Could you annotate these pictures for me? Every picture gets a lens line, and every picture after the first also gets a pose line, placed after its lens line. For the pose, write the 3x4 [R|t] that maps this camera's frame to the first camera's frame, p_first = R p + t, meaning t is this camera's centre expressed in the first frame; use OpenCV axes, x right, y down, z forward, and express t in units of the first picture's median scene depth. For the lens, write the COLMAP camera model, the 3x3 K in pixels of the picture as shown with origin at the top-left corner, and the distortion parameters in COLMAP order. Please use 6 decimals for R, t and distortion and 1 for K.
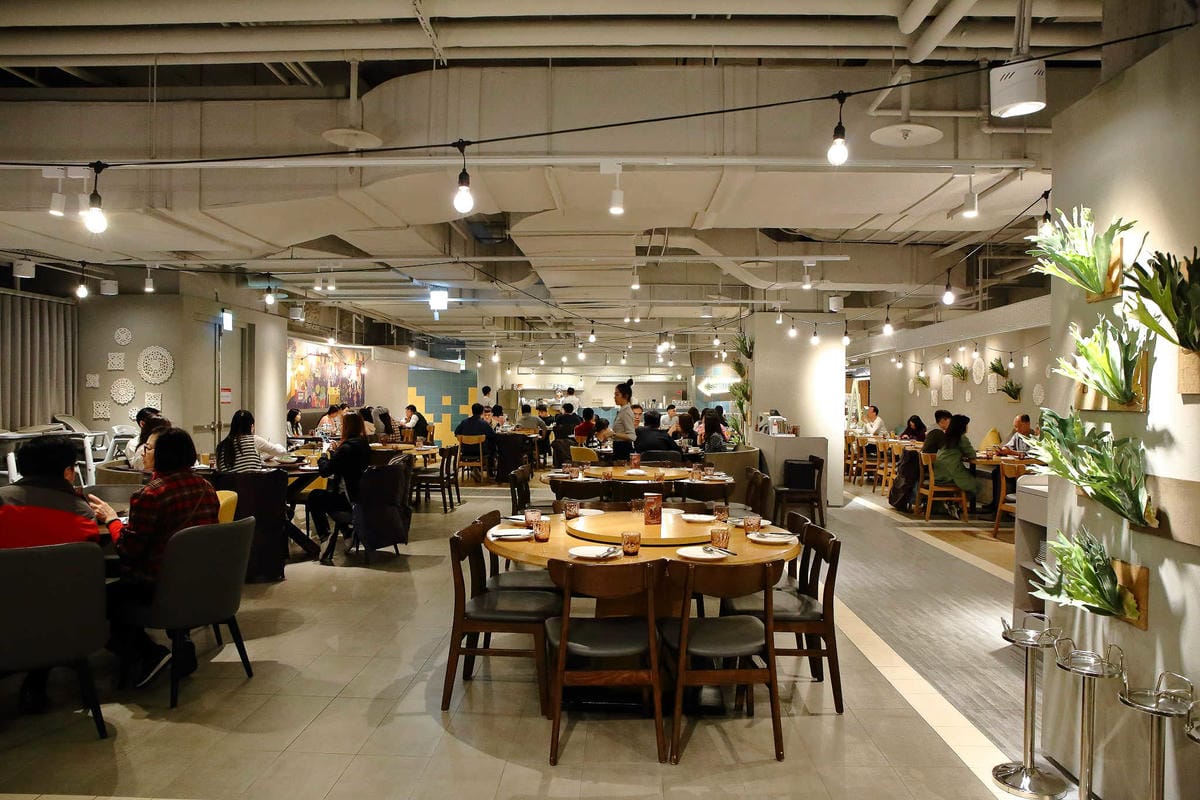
lens RADIAL K [[837.7, 0, 600.0], [0, 837.7, 400.0], [0, 0, 1]] dist [-0.006897, -0.000820]
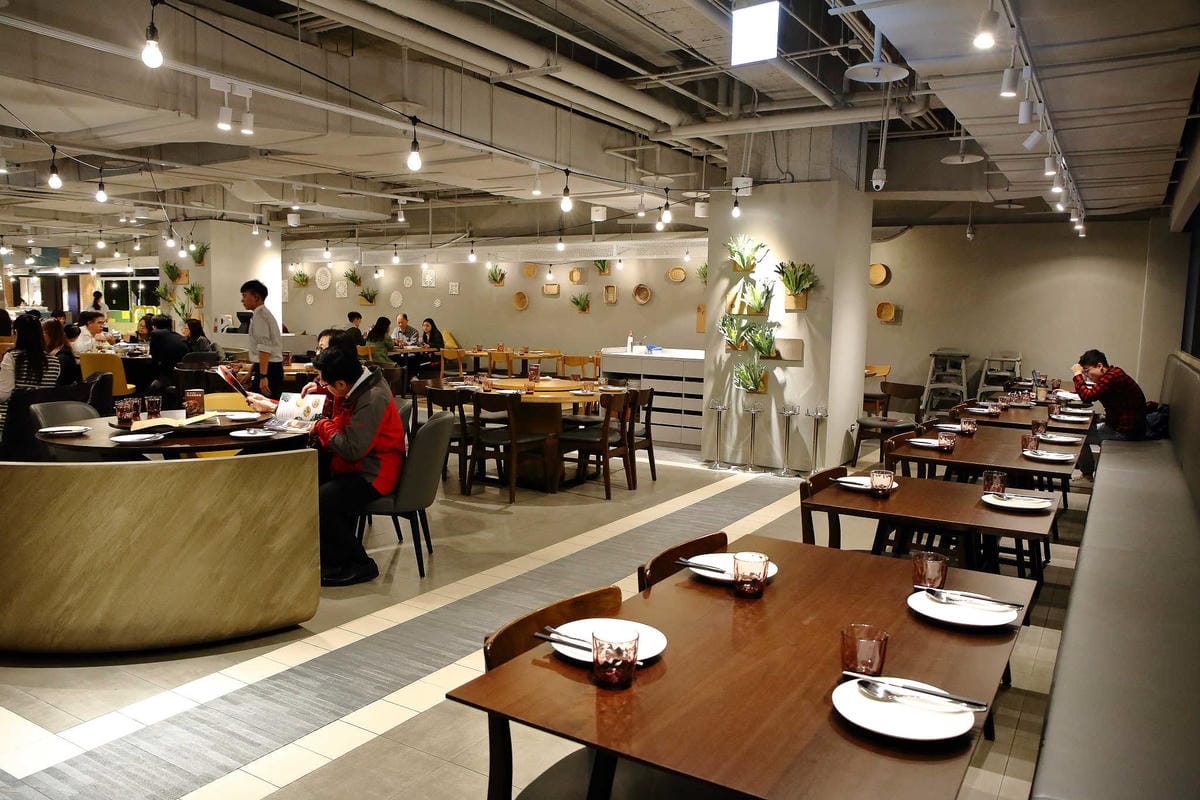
lens RADIAL K [[863.4, 0, 600.0], [0, 863.4, 400.0], [0, 0, 1]] dist [-0.072490, 0.000722]
pose [[0.495475, -0.086441, 0.864310, -1.362785], [-0.016271, 0.993938, 0.108733, -0.004872], [-0.868470, -0.067937, 0.491065, 0.047137]]
